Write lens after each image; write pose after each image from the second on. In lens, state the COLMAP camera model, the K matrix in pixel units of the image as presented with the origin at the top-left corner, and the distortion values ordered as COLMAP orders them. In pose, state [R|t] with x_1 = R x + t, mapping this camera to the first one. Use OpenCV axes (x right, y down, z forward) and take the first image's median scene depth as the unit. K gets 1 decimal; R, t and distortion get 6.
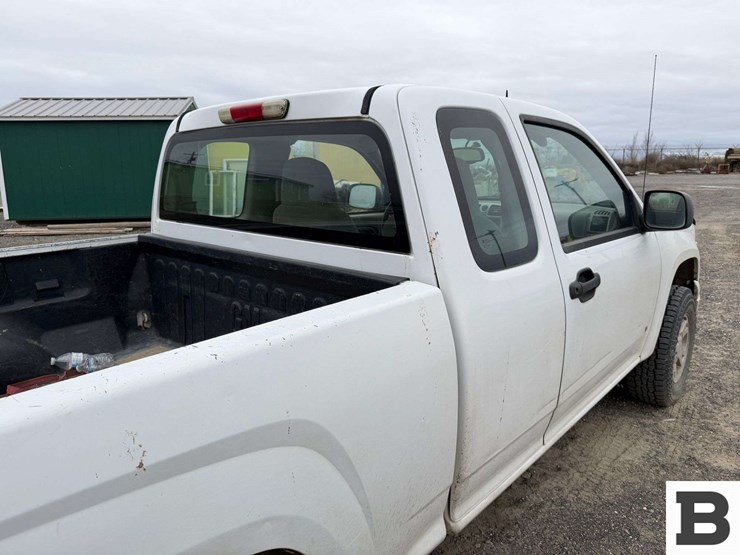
lens RADIAL K [[515.4, 0, 370.0], [0, 515.4, 277.5], [0, 0, 1]] dist [0.088974, -0.084289]
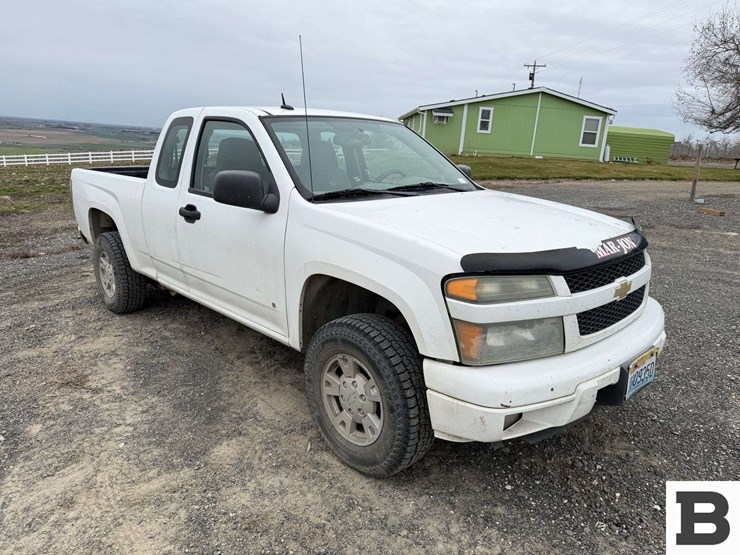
lens RADIAL K [[515.4, 0, 370.0], [0, 515.4, 277.5], [0, 0, 1]] dist [0.088974, -0.084289]
pose [[-0.077719, 0.259201, -0.962691, 1.573717], [-0.233110, 0.934121, 0.270328, -0.297595], [0.969340, 0.245423, -0.012176, 1.239256]]
